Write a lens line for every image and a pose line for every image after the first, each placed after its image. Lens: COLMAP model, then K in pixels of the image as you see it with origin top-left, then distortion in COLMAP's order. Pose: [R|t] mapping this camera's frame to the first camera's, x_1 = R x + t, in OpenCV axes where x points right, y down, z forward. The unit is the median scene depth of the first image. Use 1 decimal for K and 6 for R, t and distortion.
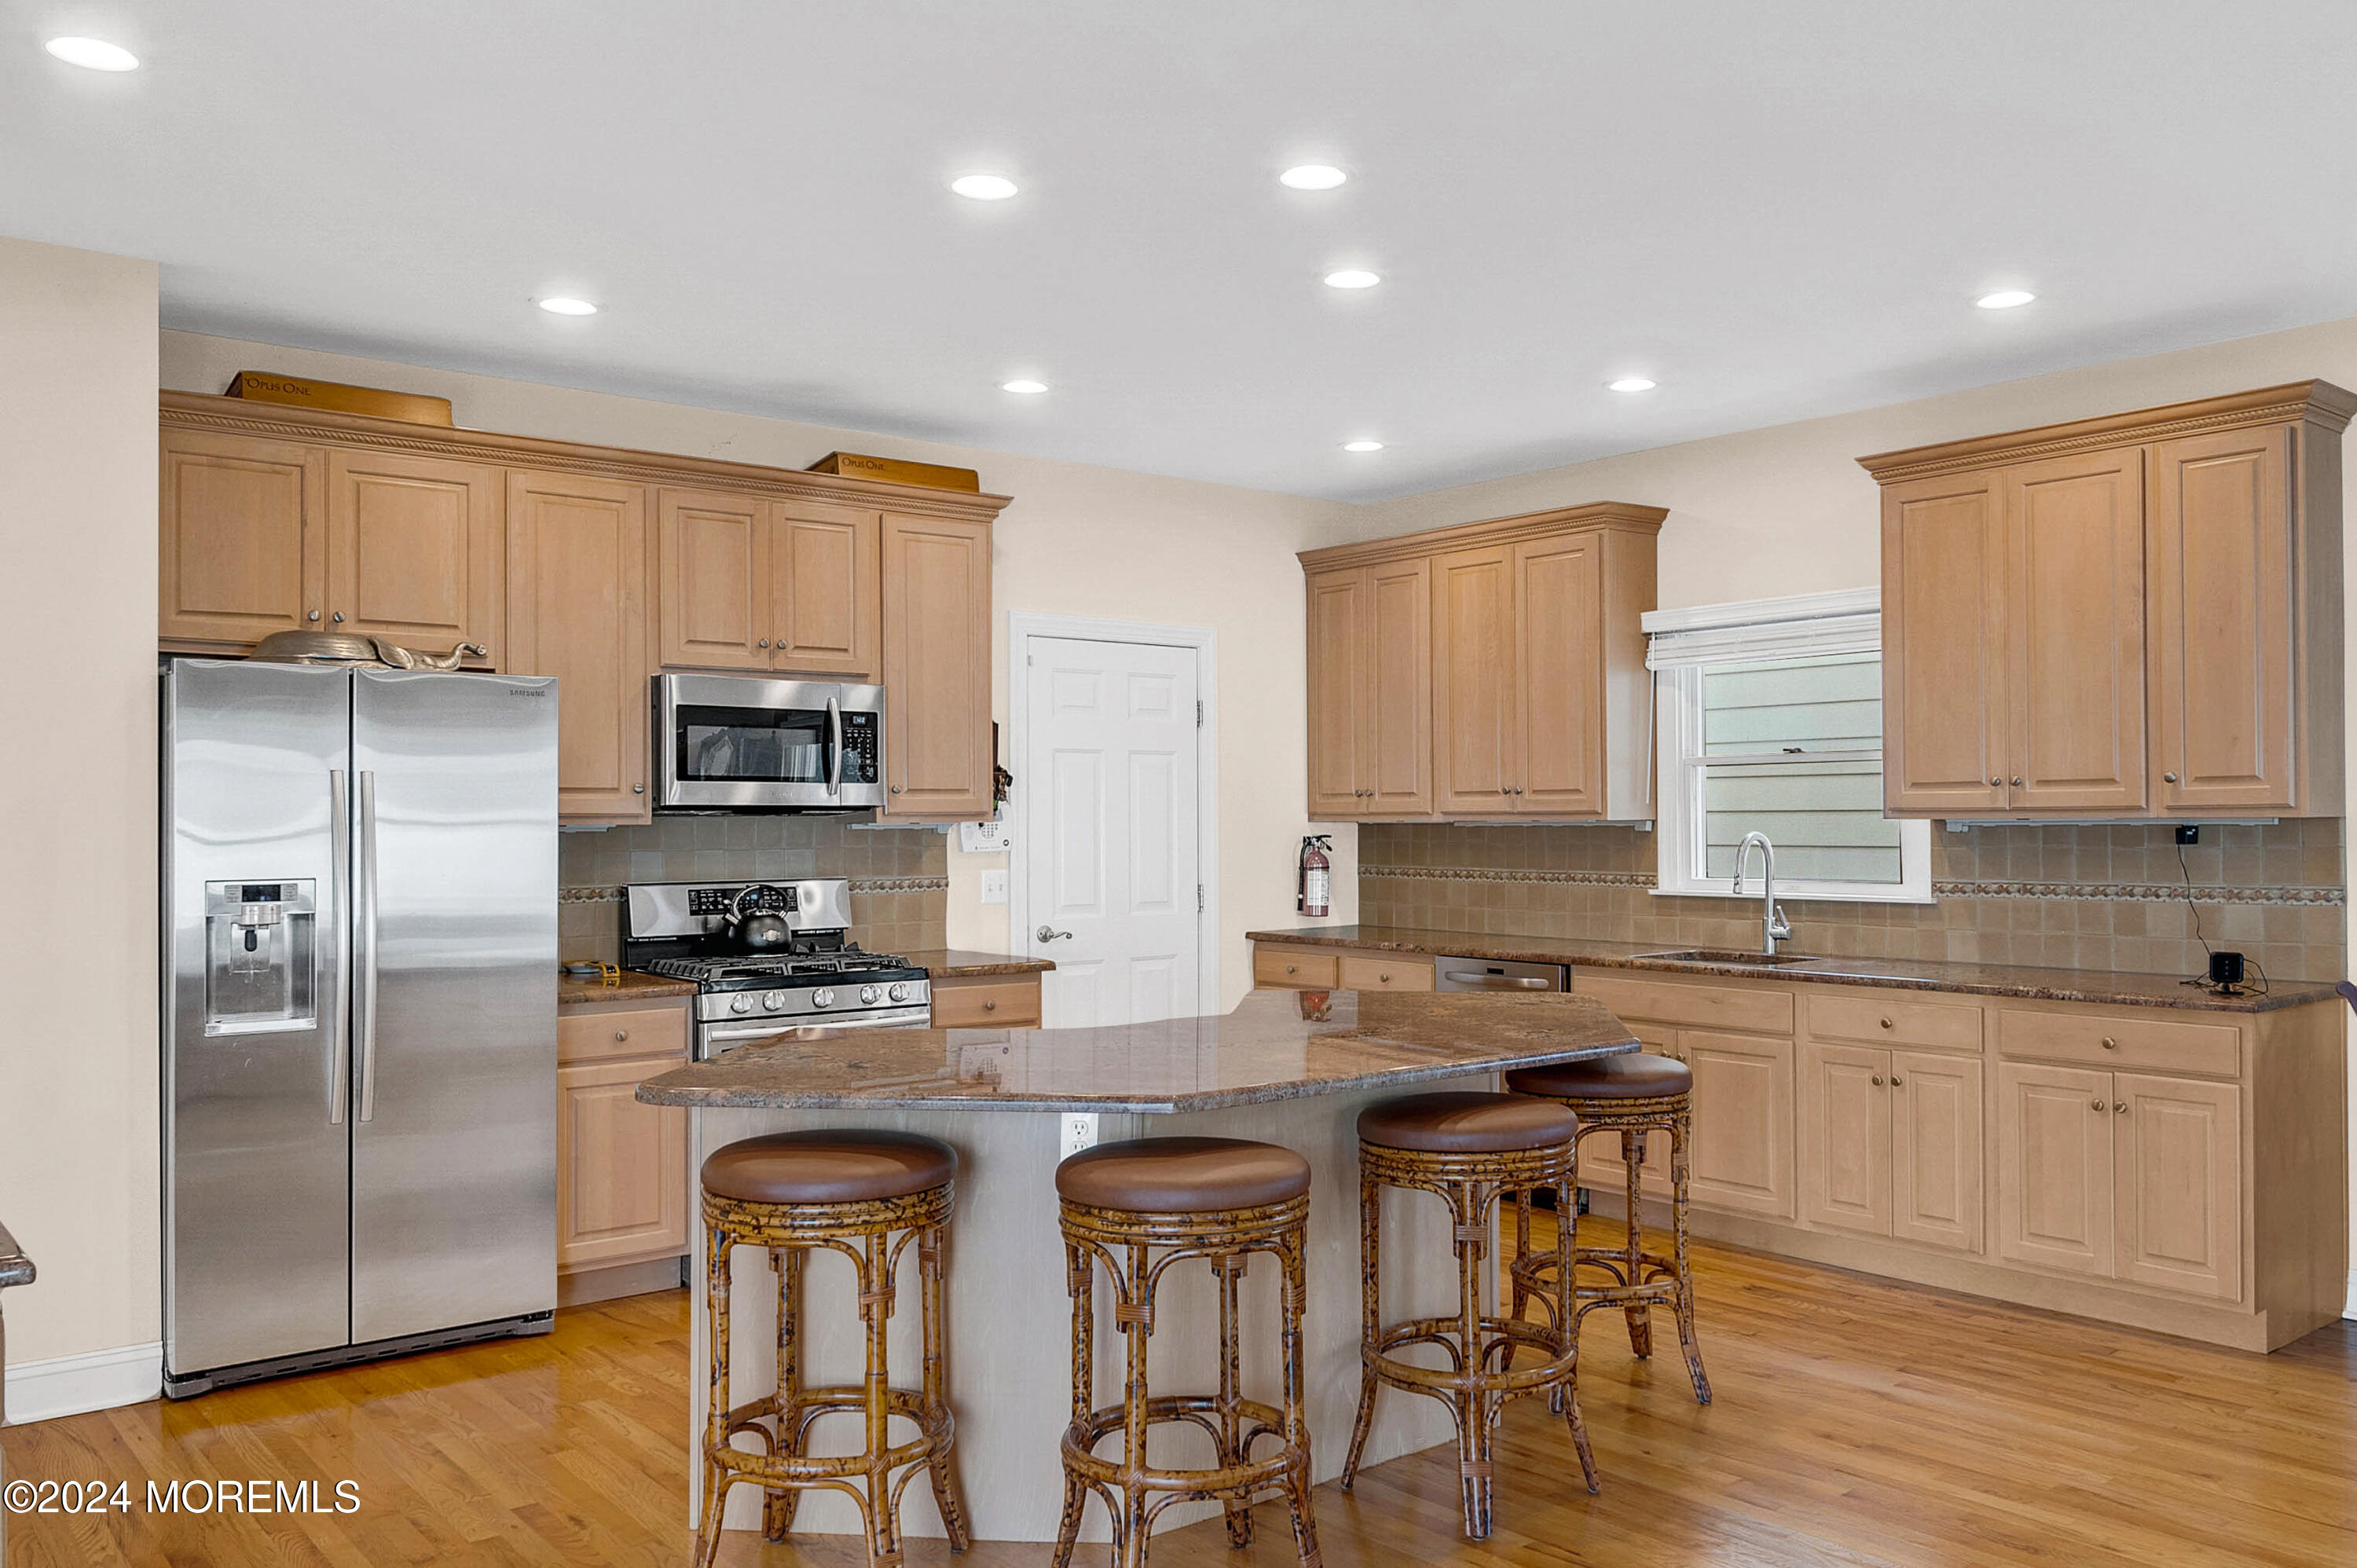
lens RADIAL K [[1848.0, 0, 1178.5], [0, 1848.0, 784.0], [0, 0, 1]] dist [0.012004, 0.003418]
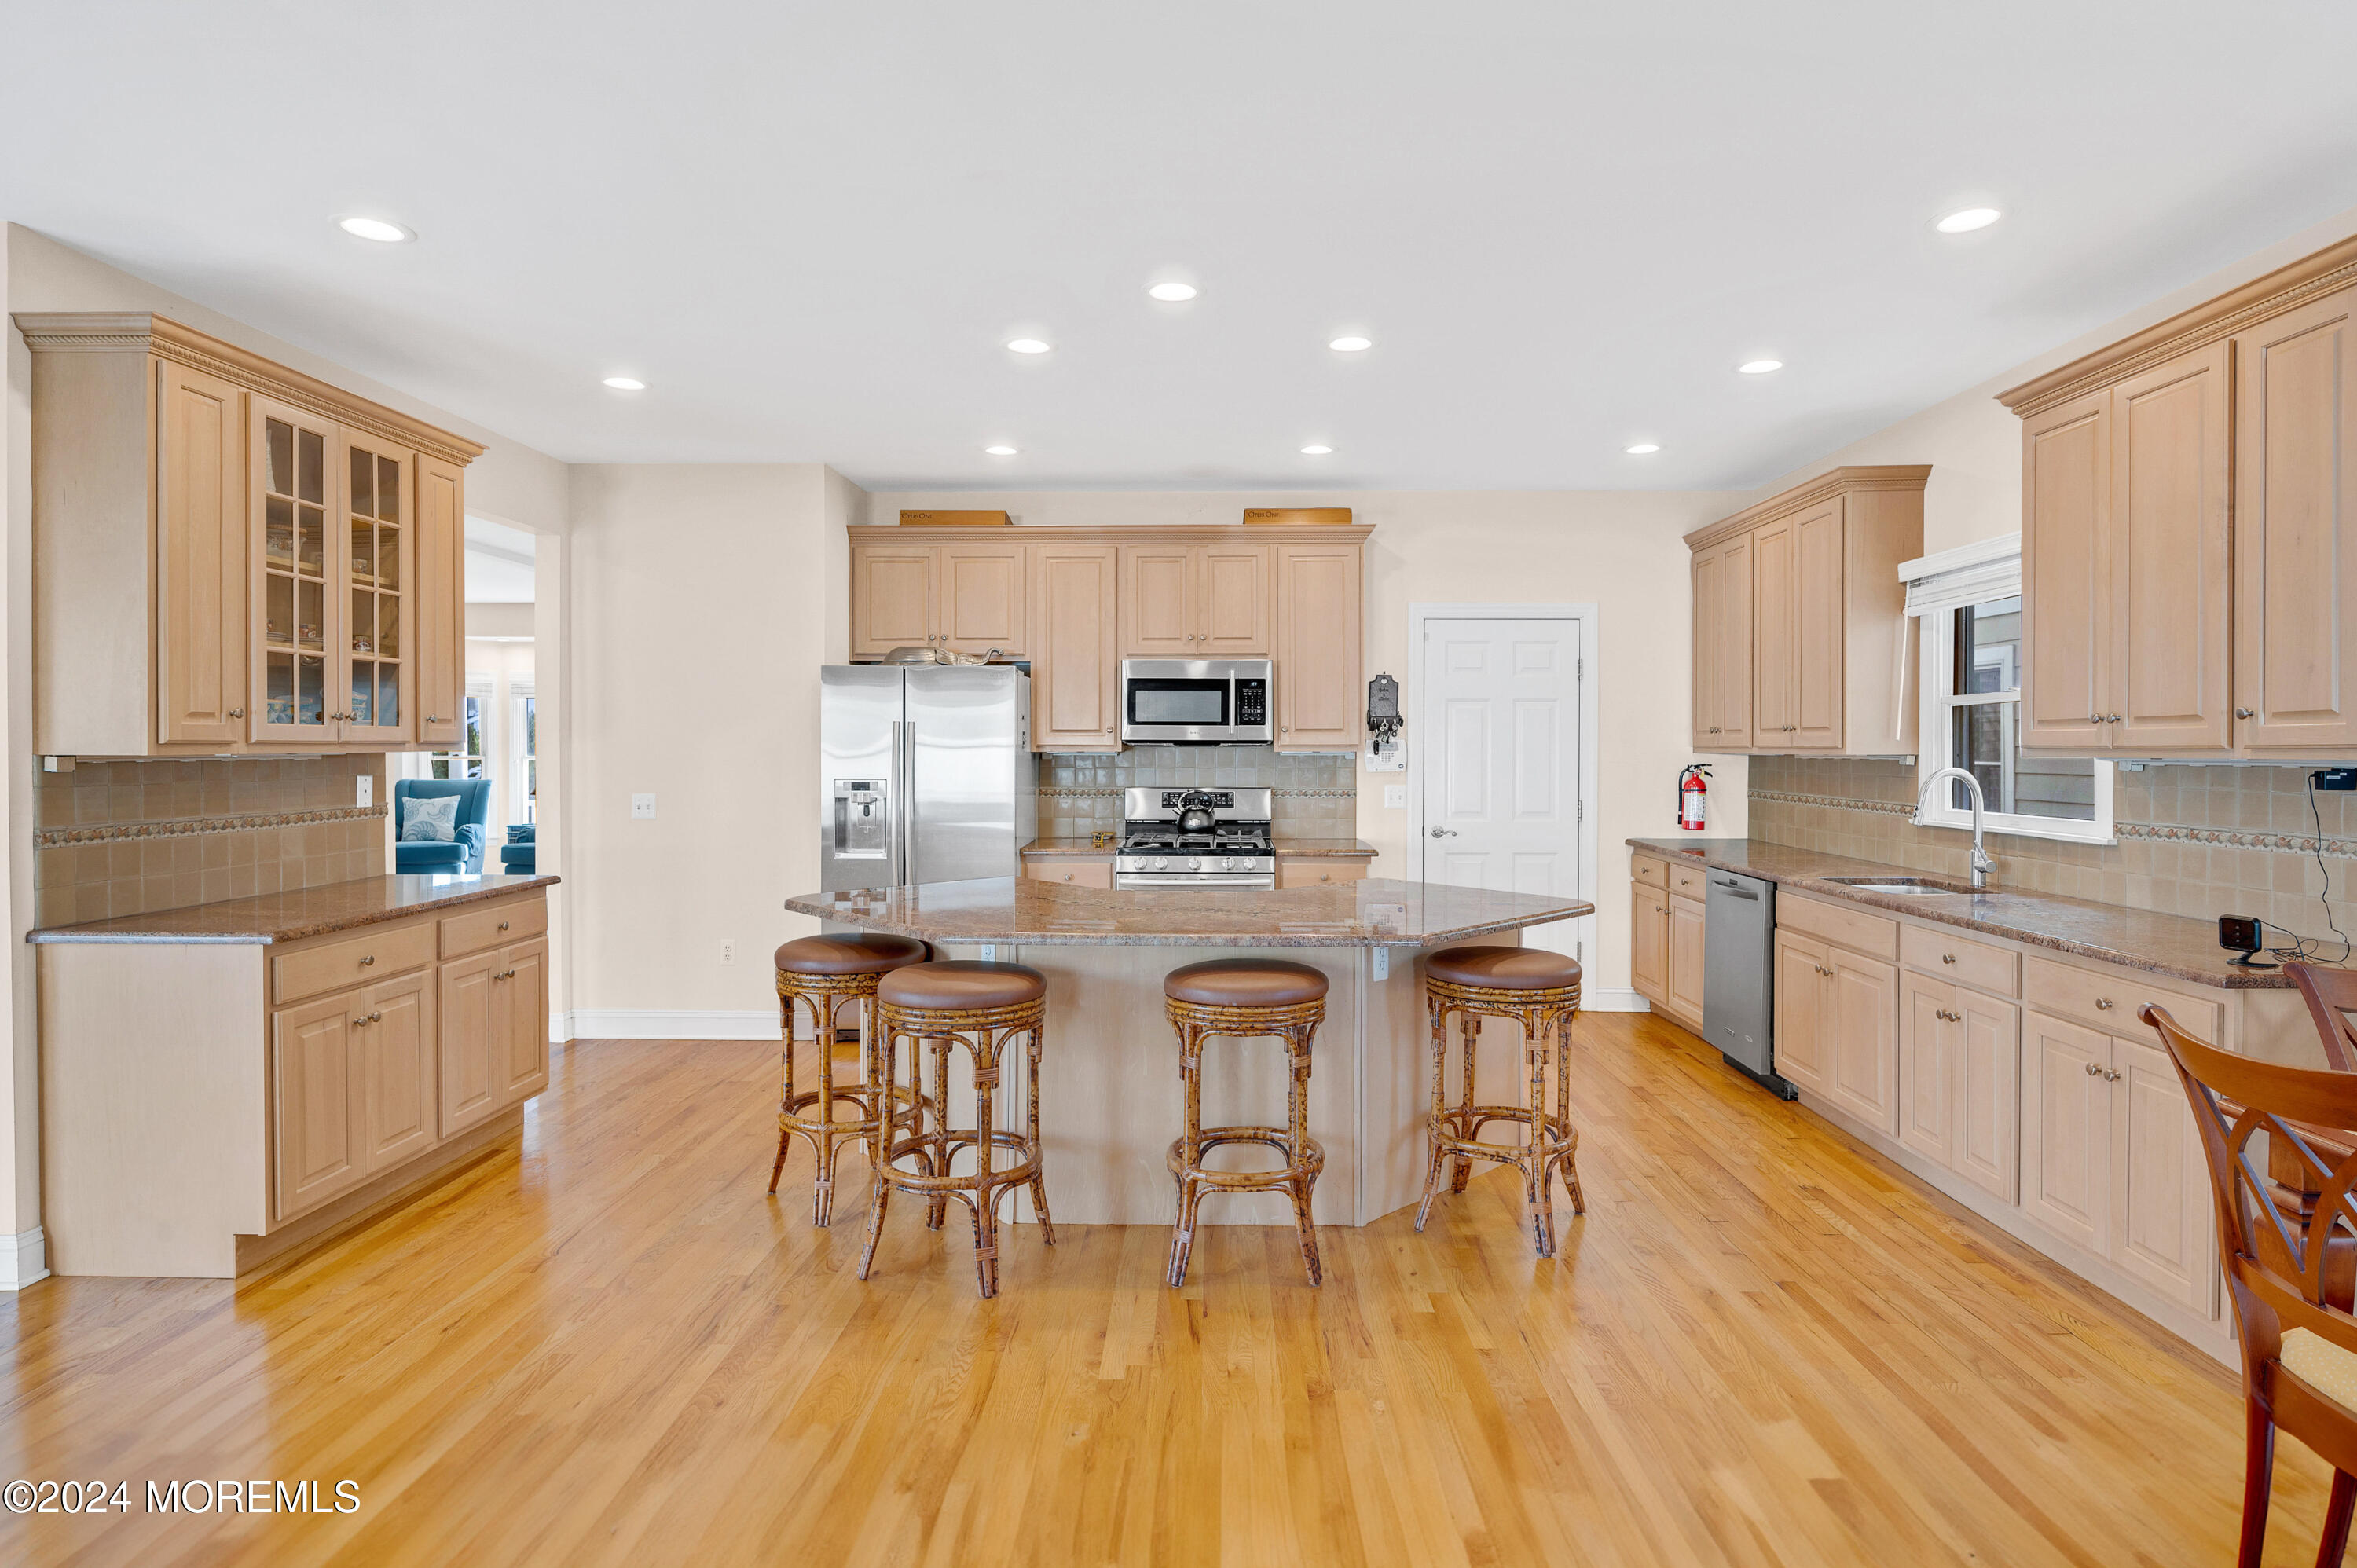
lens RADIAL K [[1224.4, 0, 1179.9], [0, 1224.4, 743.1], [0, 0, 1]] dist [0.001667, -0.000595]
pose [[0.759093, 0.004080, -0.650970, 0.447542], [0.007369, 0.999862, 0.014859, -0.001333], [0.650941, -0.016077, 0.758958, 0.199339]]
